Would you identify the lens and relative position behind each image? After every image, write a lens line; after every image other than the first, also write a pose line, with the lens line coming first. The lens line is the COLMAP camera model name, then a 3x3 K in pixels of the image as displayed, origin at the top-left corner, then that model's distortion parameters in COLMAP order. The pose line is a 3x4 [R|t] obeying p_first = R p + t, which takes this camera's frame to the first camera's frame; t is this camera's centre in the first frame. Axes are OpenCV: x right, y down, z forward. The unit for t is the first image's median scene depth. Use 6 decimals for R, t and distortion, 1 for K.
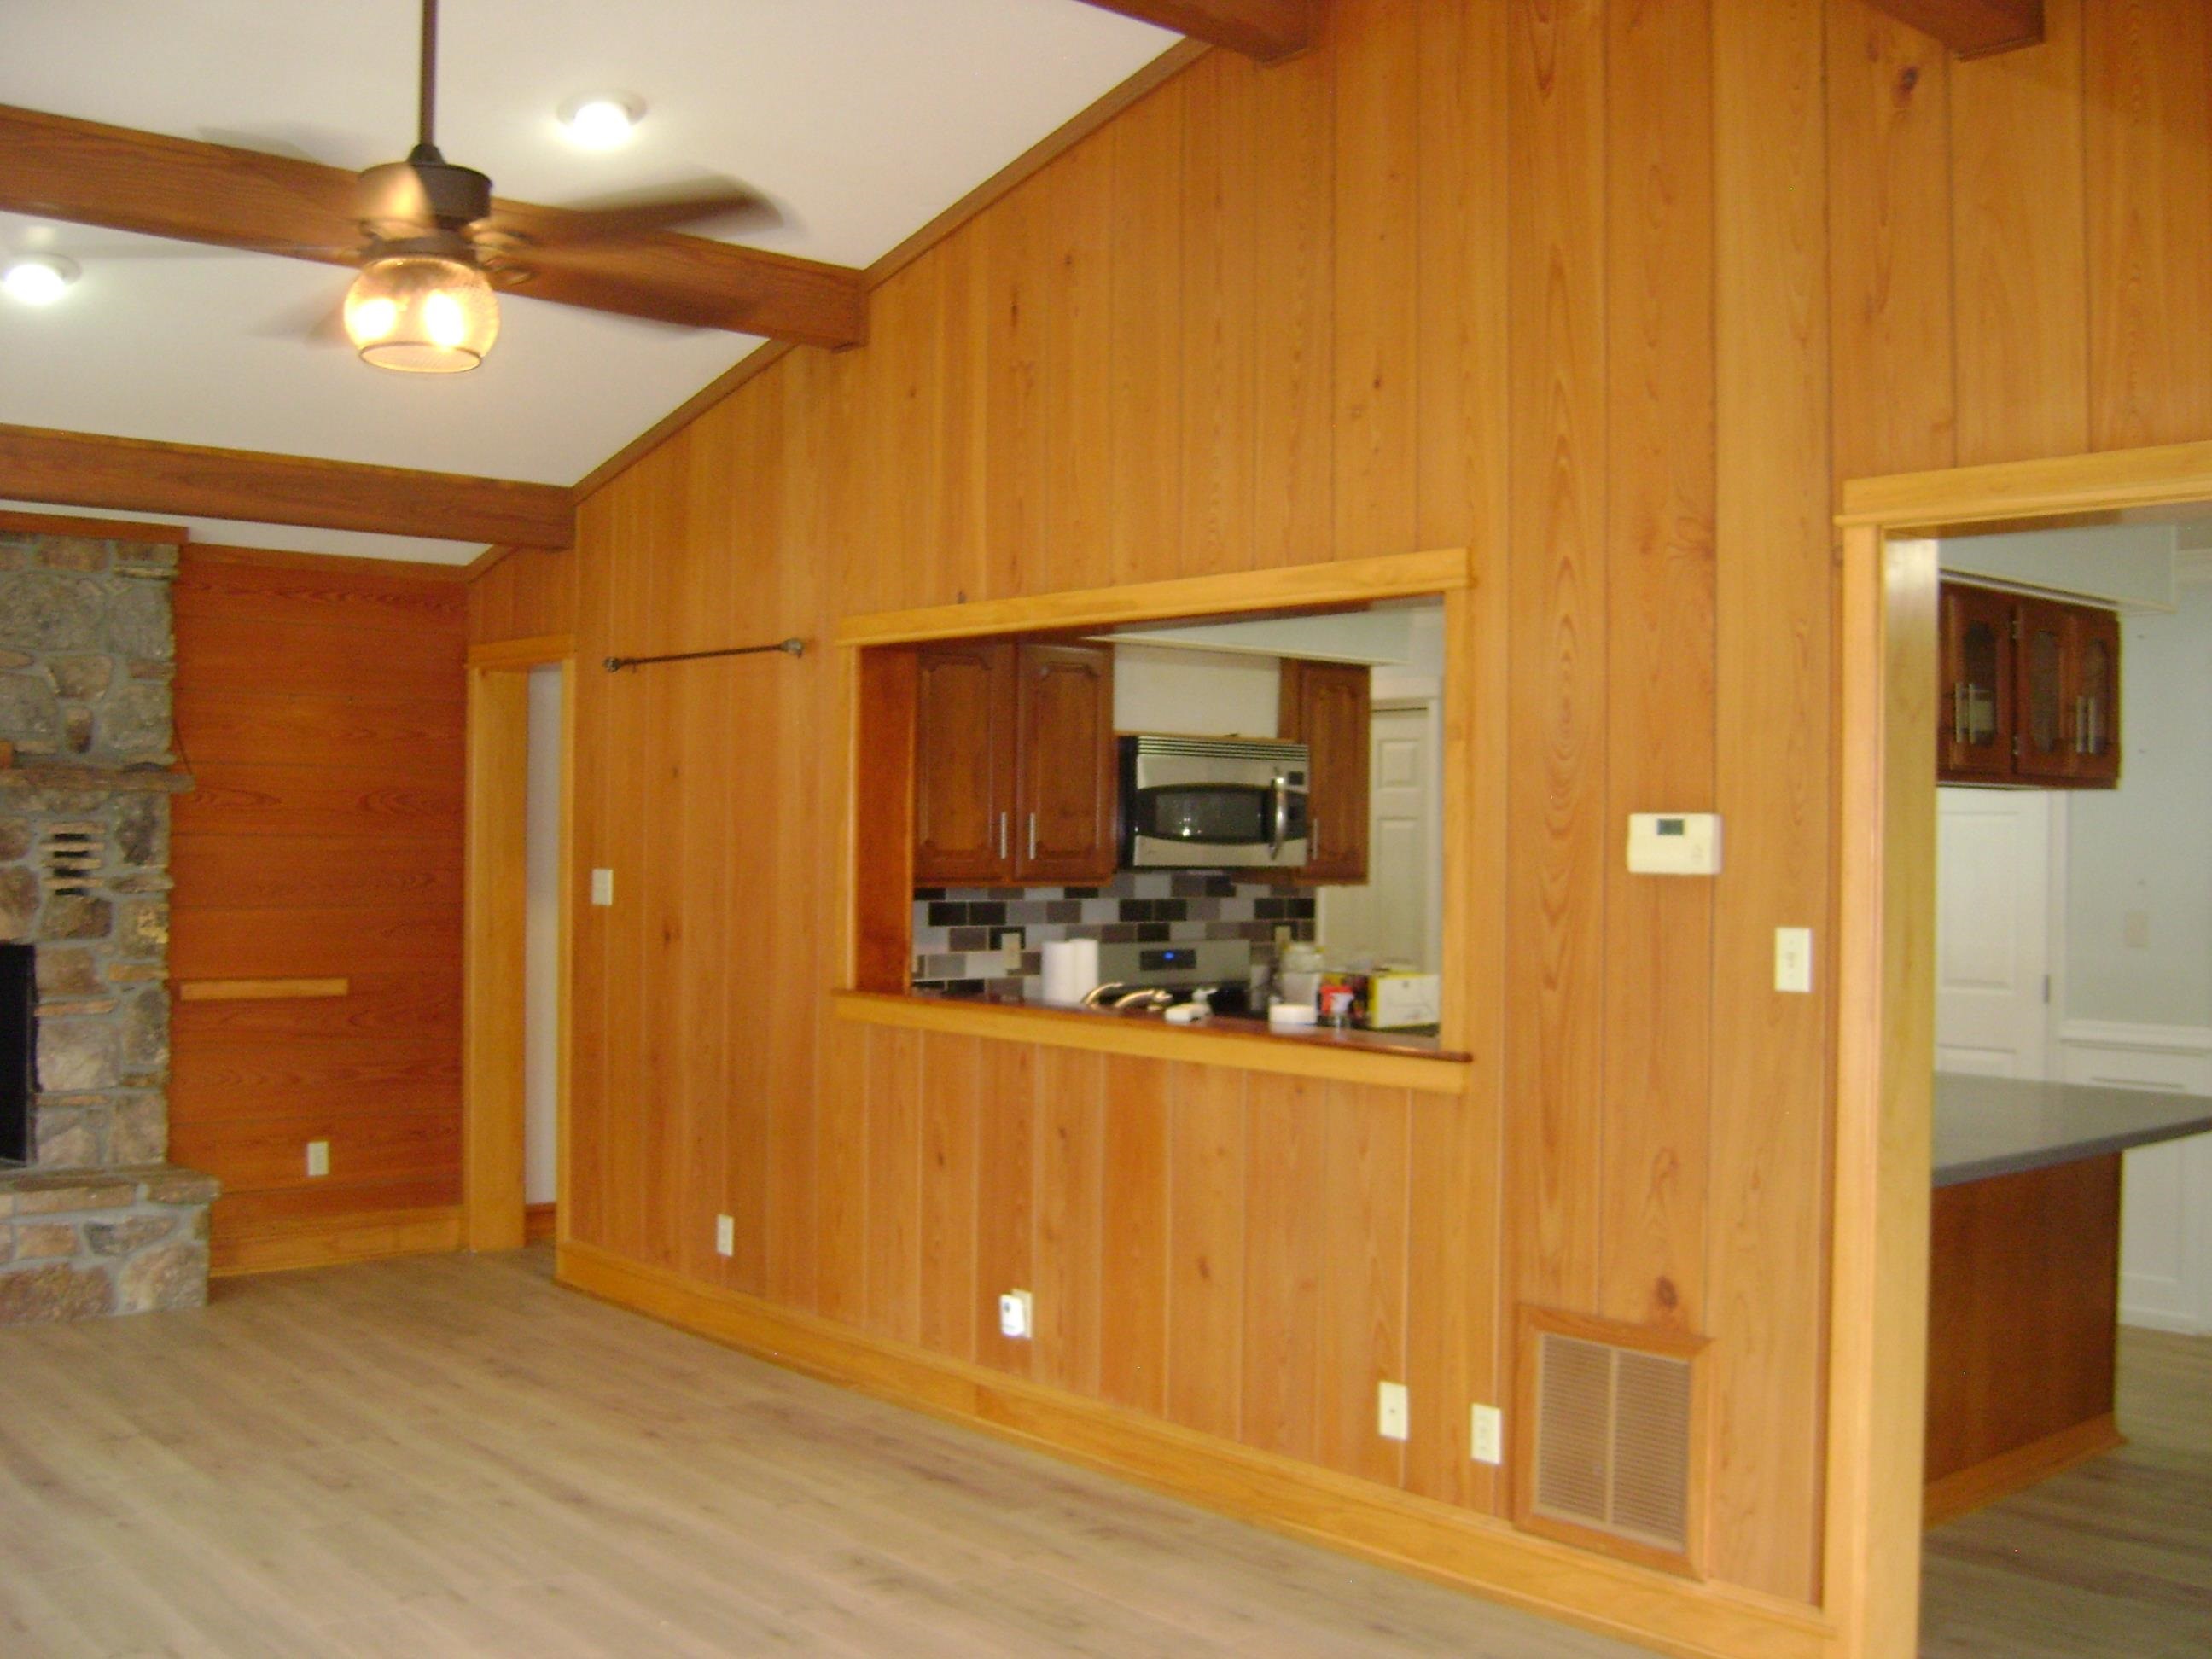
lens RADIAL K [[2266.9, 0, 1019.3], [0, 2266.9, 816.6], [0, 0, 1]] dist [-0.116084, 0.000000]
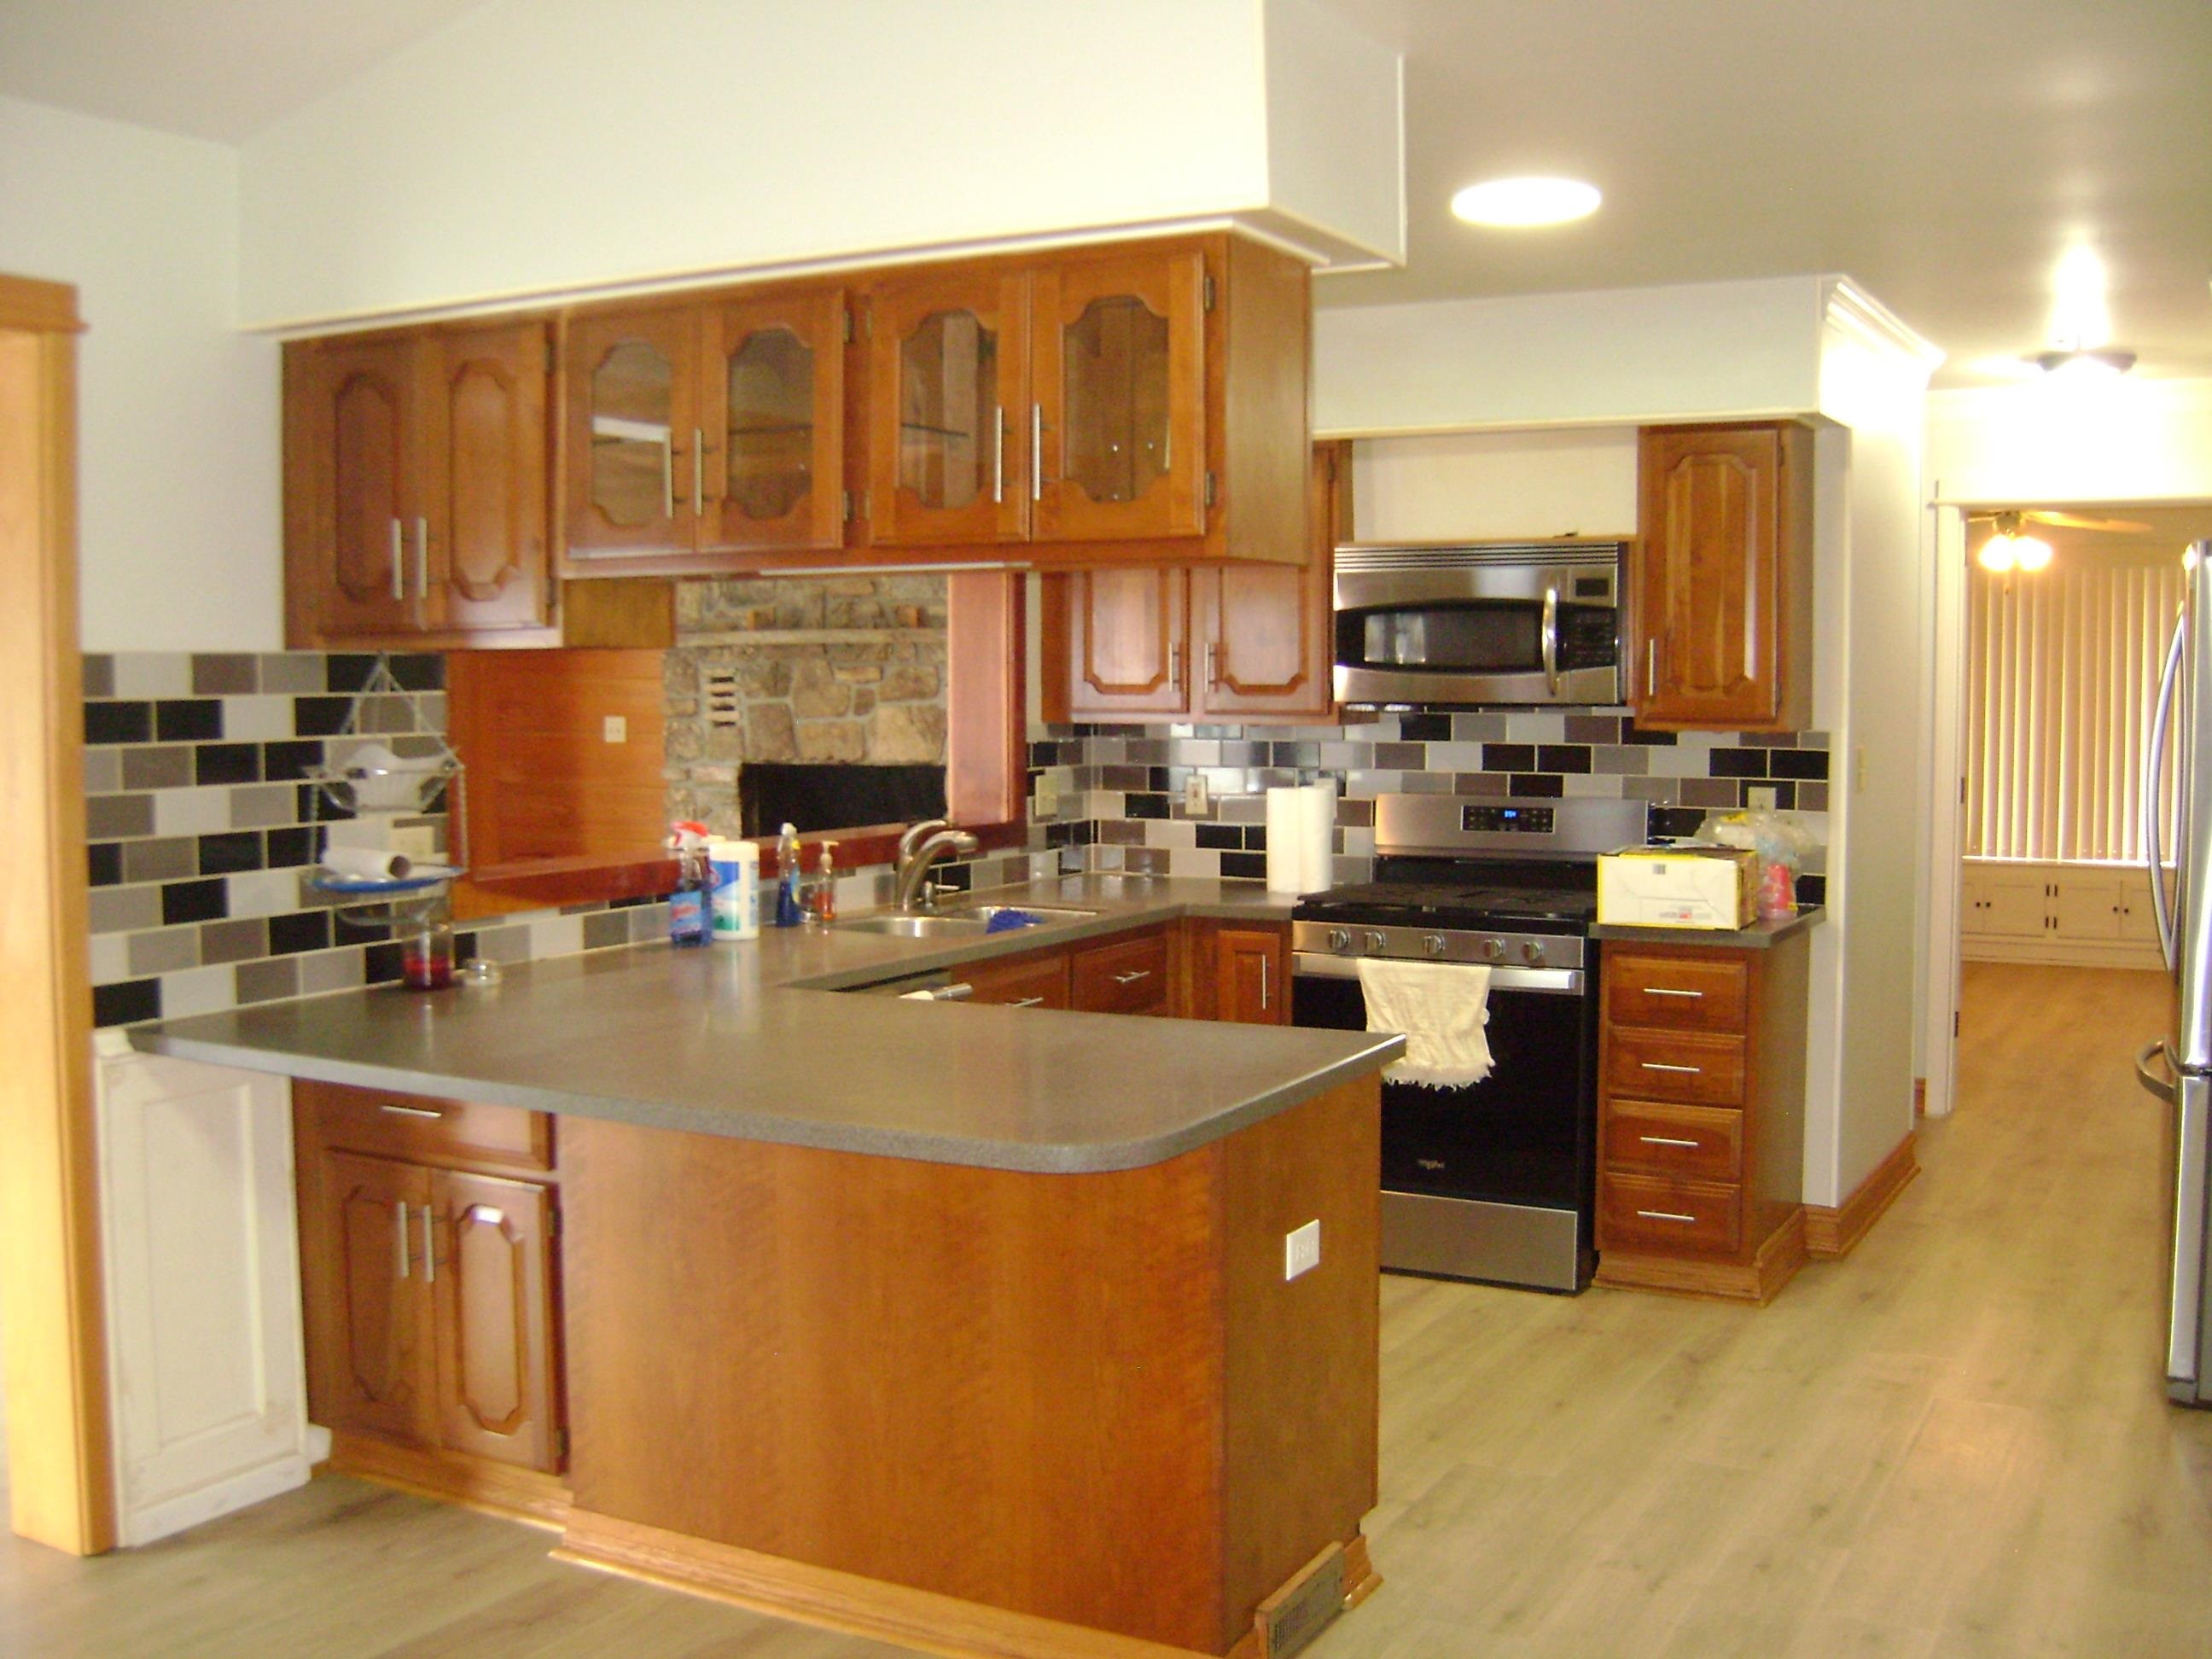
lens RADIAL K [[2266.9, 0, 1115.5], [0, 2266.9, 834.9], [0, 0, 1]] dist [-0.116084, 0.000000]
pose [[0.369782, 0.052371, -0.927641, 0.901625], [0.011453, 0.998077, 0.060913, 0.021443], [0.929048, -0.033149, 0.368471, 0.678262]]
